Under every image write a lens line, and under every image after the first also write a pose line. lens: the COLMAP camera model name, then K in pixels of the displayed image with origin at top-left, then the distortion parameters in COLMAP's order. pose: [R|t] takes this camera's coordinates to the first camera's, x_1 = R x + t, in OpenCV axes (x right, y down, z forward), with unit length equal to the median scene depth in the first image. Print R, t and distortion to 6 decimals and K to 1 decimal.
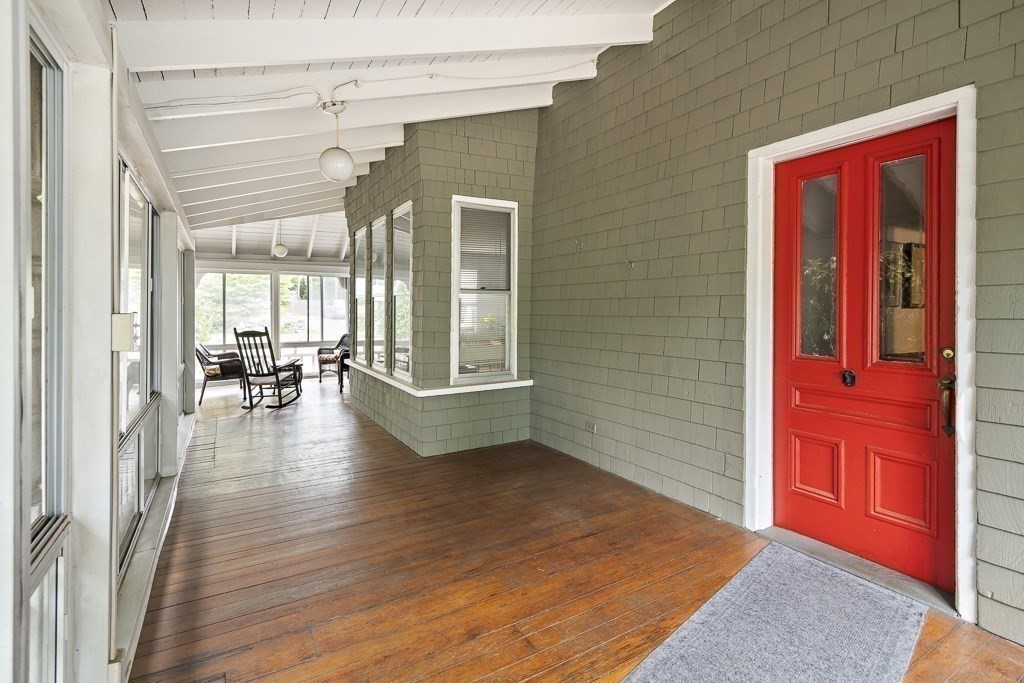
lens RADIAL K [[495.6, 0, 512.6], [0, 495.6, 304.7], [0, 0, 1]] dist [-0.002922, -0.000292]
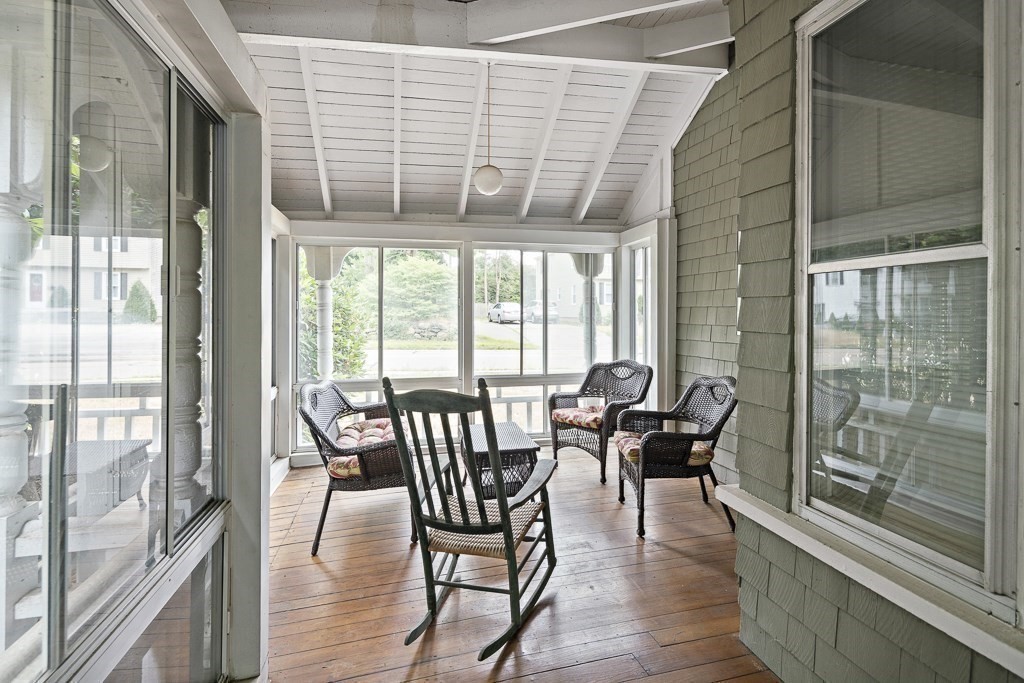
lens RADIAL K [[495.6, 0, 512.6], [0, 495.6, 304.7], [0, 0, 1]] dist [-0.002922, -0.000292]
pose [[0.955201, 0.000906, -0.295958, -0.283020], [-0.003282, 0.999966, -0.007529, 0.001913], [0.295941, 0.008163, 0.955171, 0.522456]]
